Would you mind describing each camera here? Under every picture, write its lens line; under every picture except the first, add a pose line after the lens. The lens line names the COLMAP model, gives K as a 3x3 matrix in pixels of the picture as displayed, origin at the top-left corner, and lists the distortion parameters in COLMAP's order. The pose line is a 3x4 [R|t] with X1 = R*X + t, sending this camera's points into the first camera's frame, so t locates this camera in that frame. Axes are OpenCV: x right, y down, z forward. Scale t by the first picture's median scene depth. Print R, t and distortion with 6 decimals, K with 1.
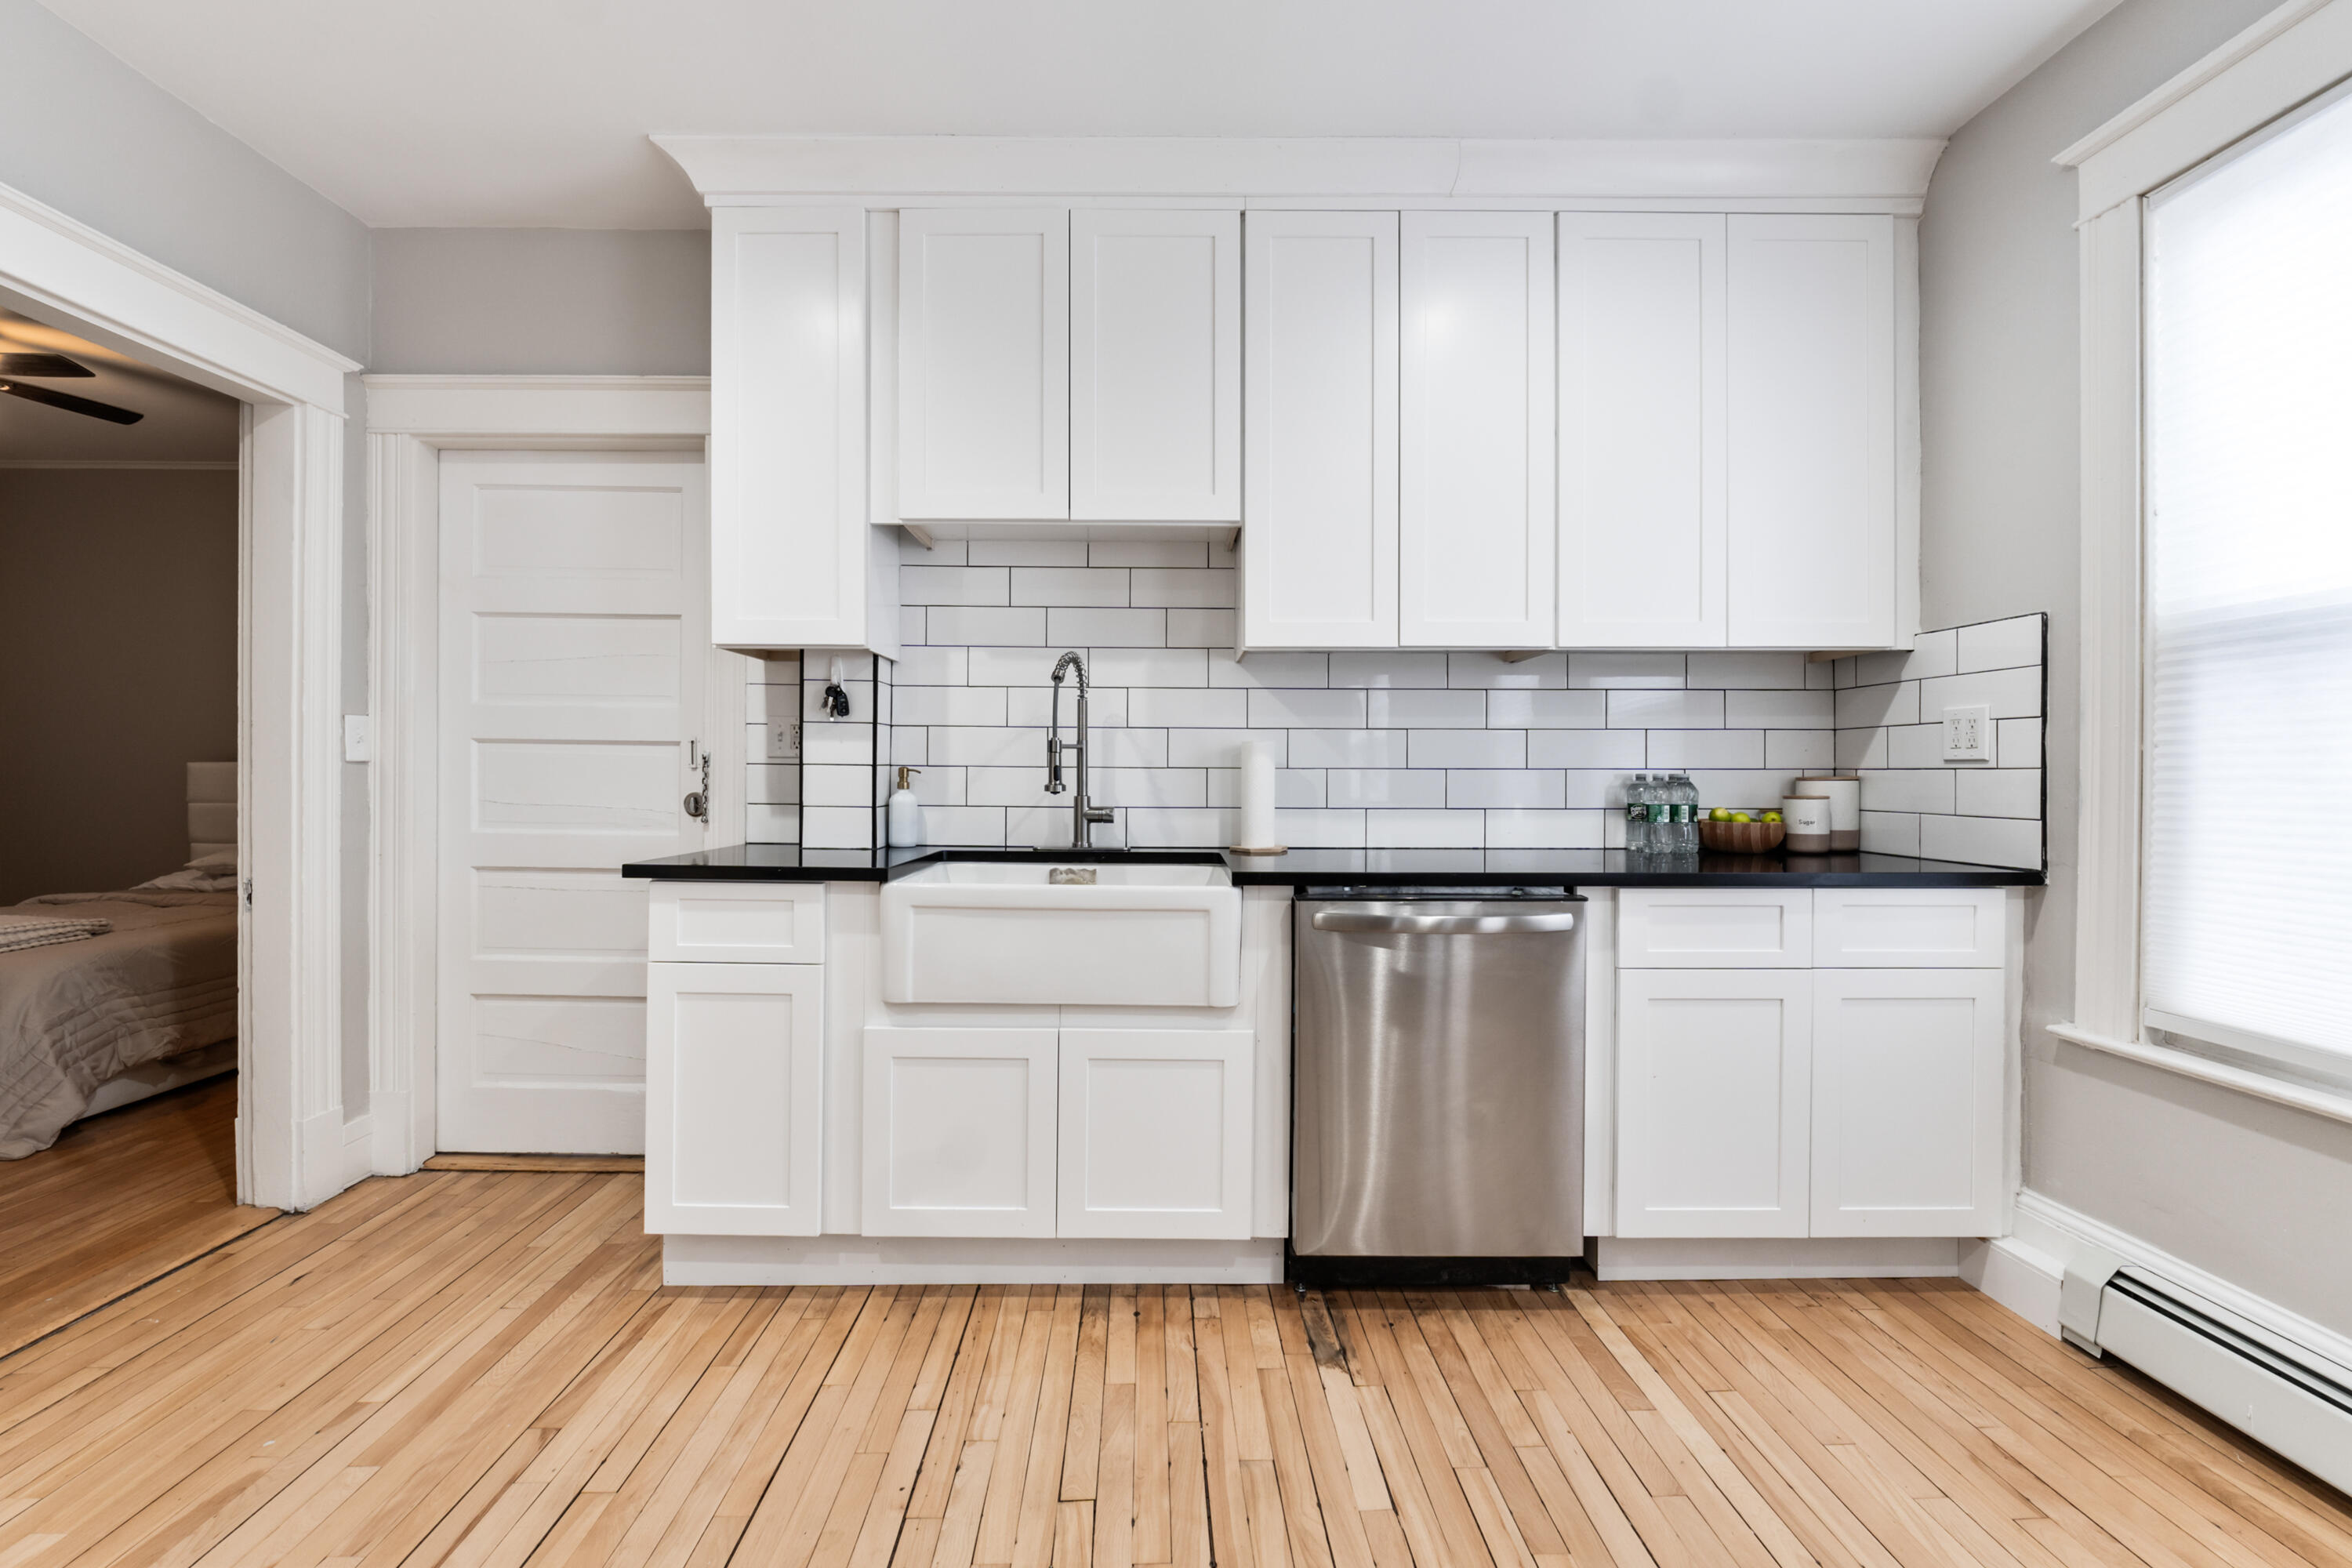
lens RADIAL K [[986.1, 0, 1165.7], [0, 986.1, 773.5], [0, 0, 1]] dist [-0.009591, 0.000023]
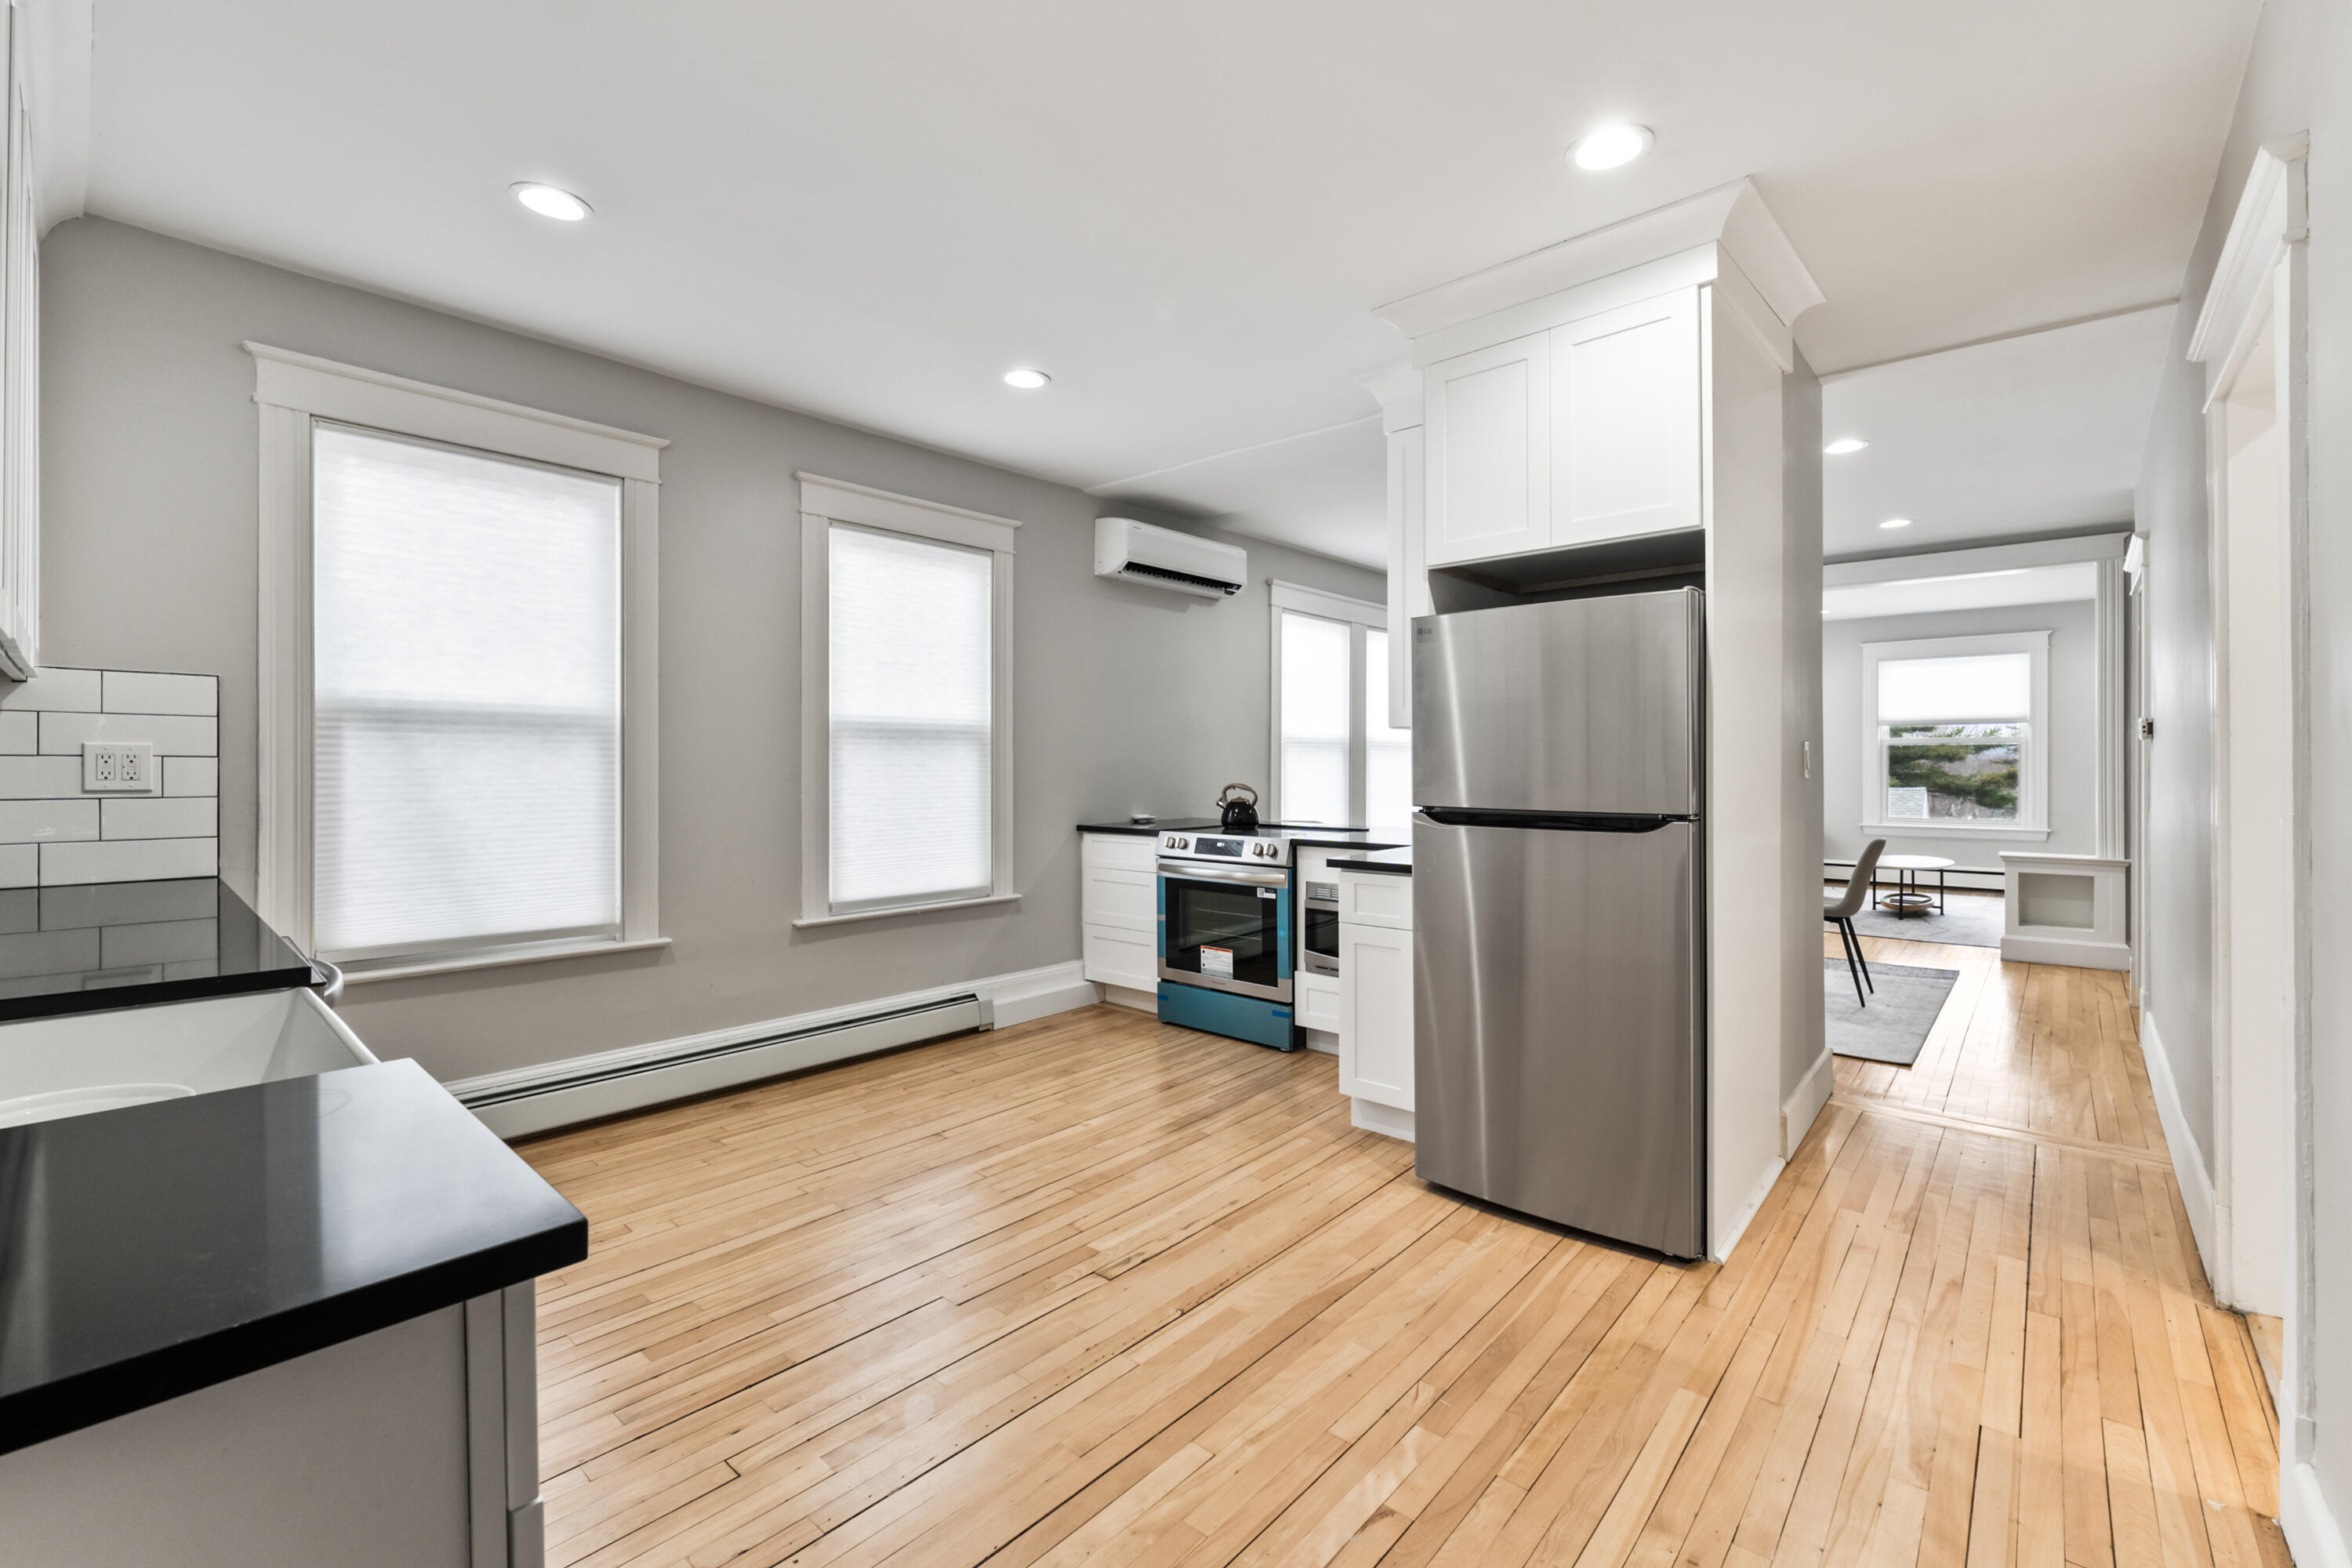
lens RADIAL K [[986.1, 0, 1165.7], [0, 986.1, 773.5], [0, 0, 1]] dist [-0.009591, 0.000023]
pose [[-0.729993, -0.004318, 0.683441, -0.784002], [-0.000655, 0.999984, 0.005619, -0.038044], [-0.683455, 0.003655, -0.729984, 0.948123]]
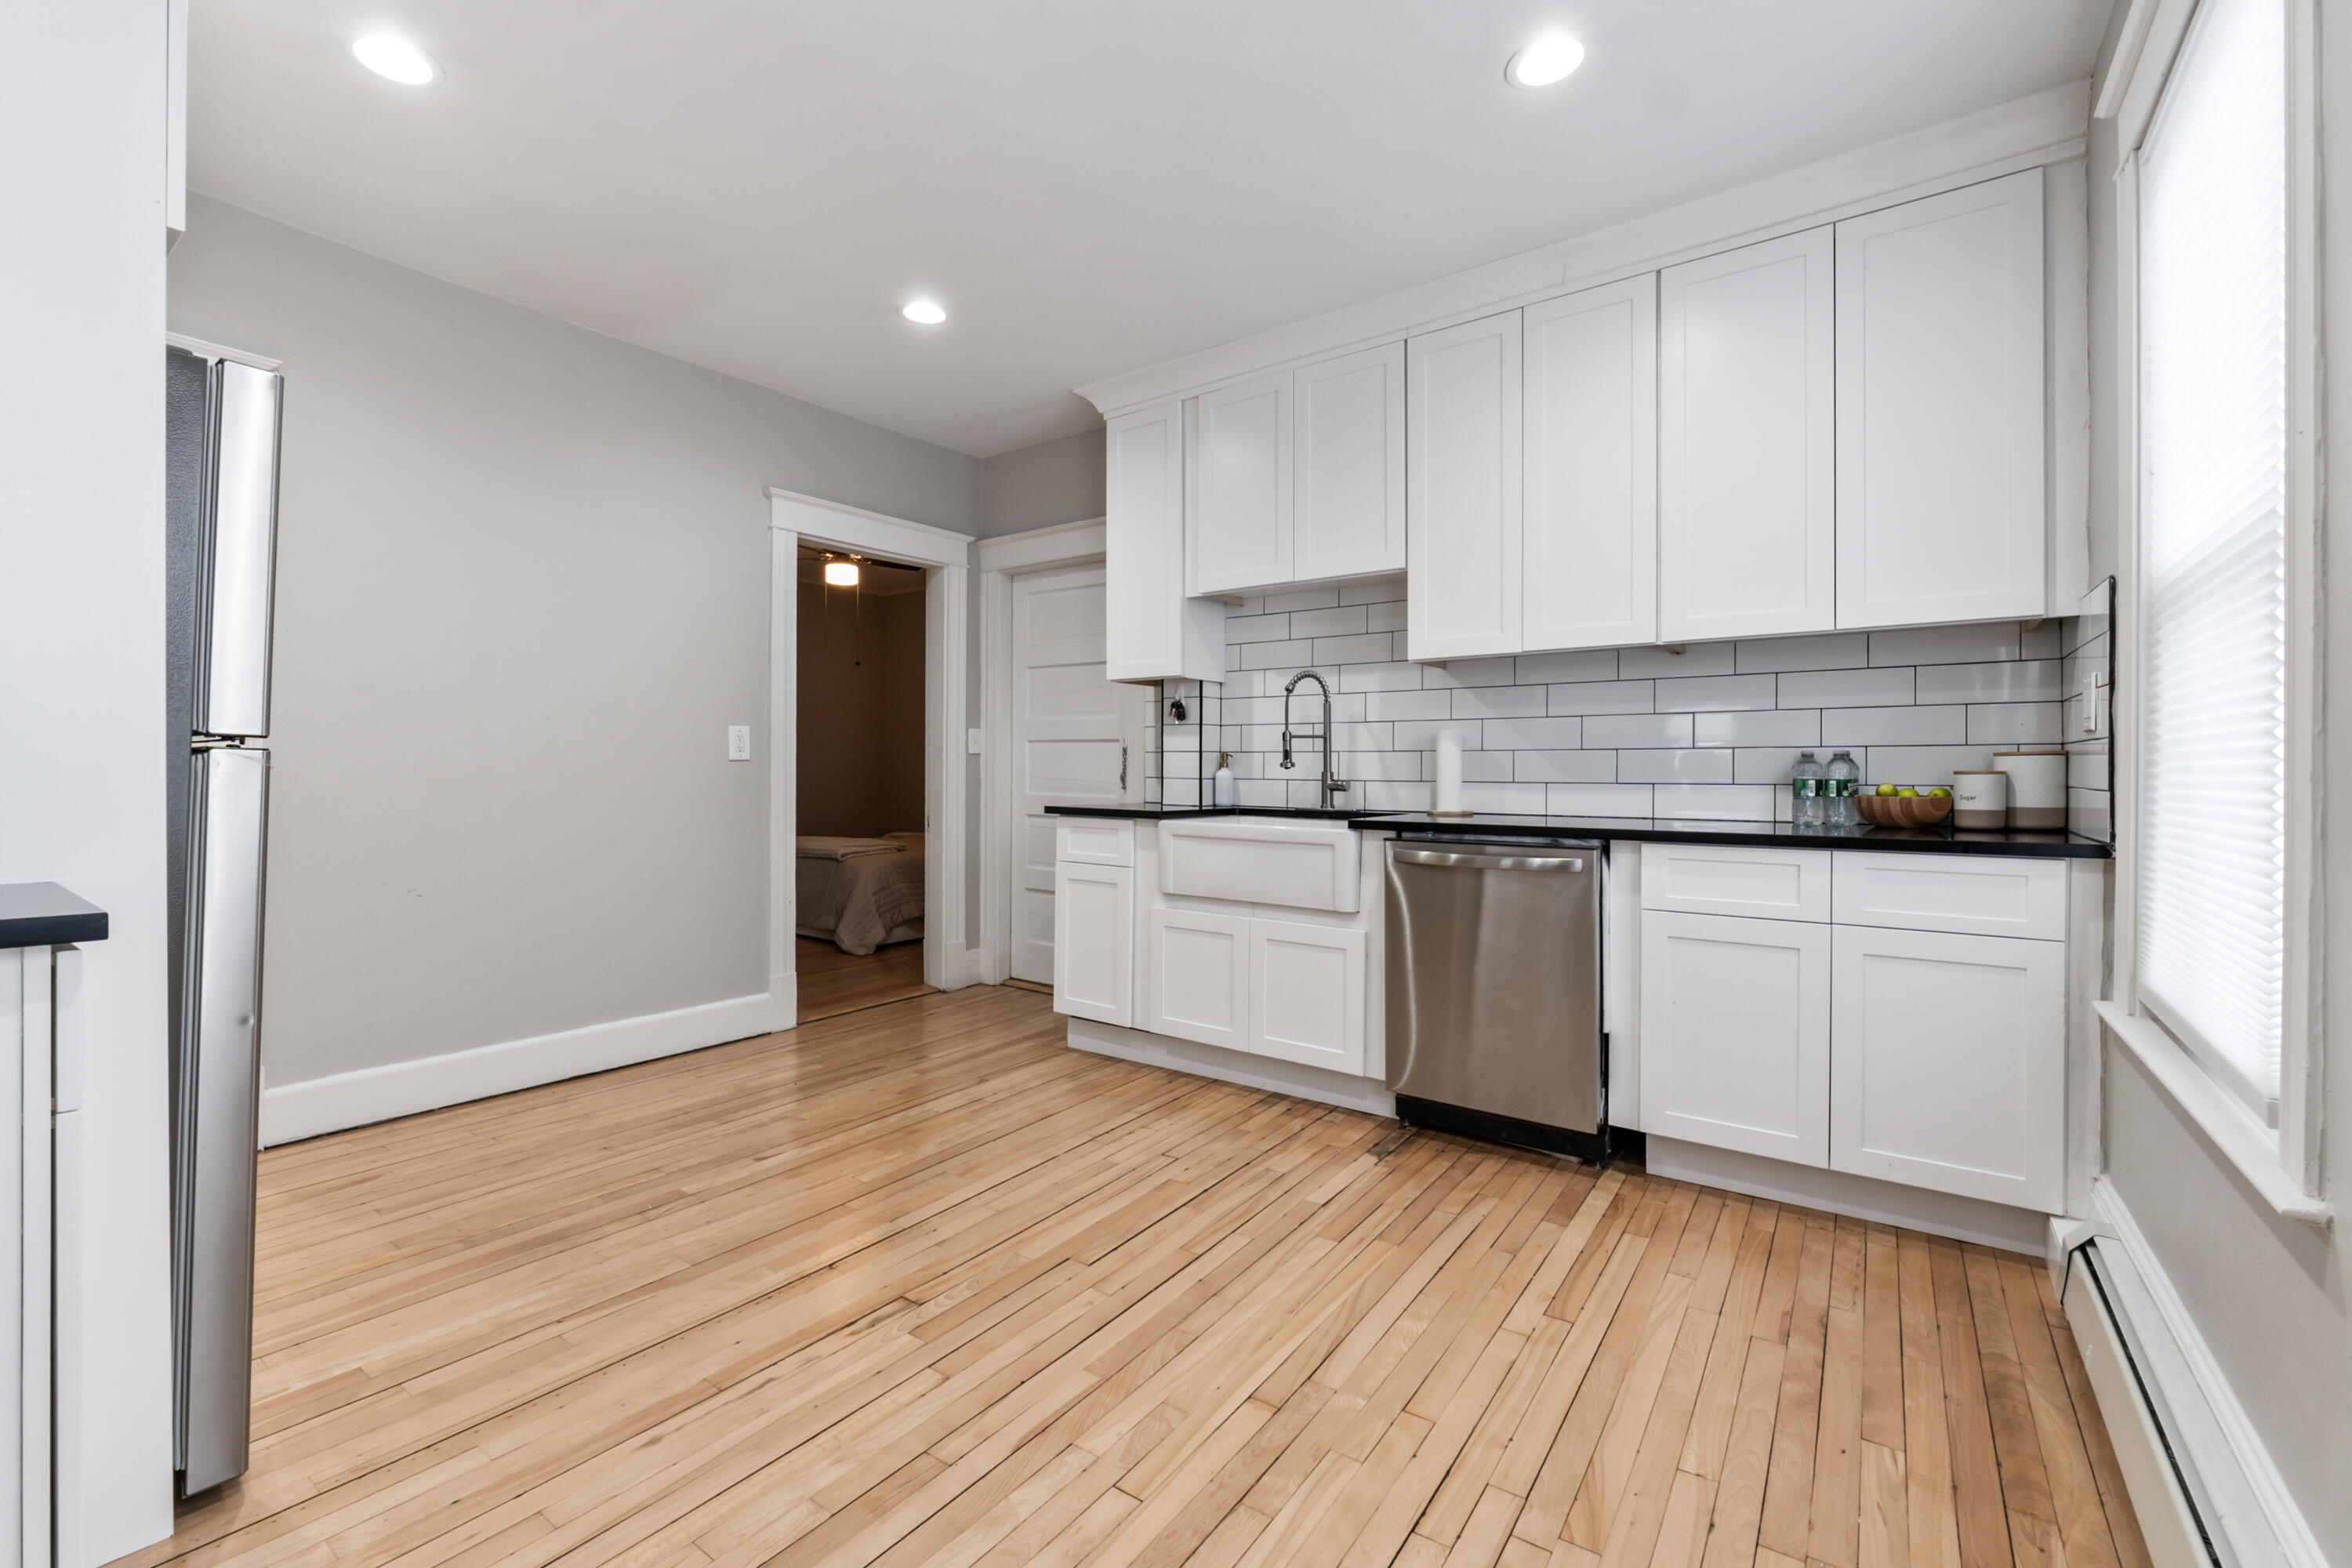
lens RADIAL K [[986.1, 0, 1165.7], [0, 986.1, 773.5], [0, 0, 1]] dist [-0.009591, 0.000023]
pose [[0.797768, 0.000311, -0.602964, 0.628248], [-0.002232, 0.999995, -0.002436, 0.031242], [0.602960, 0.003289, 0.797765, -0.278253]]
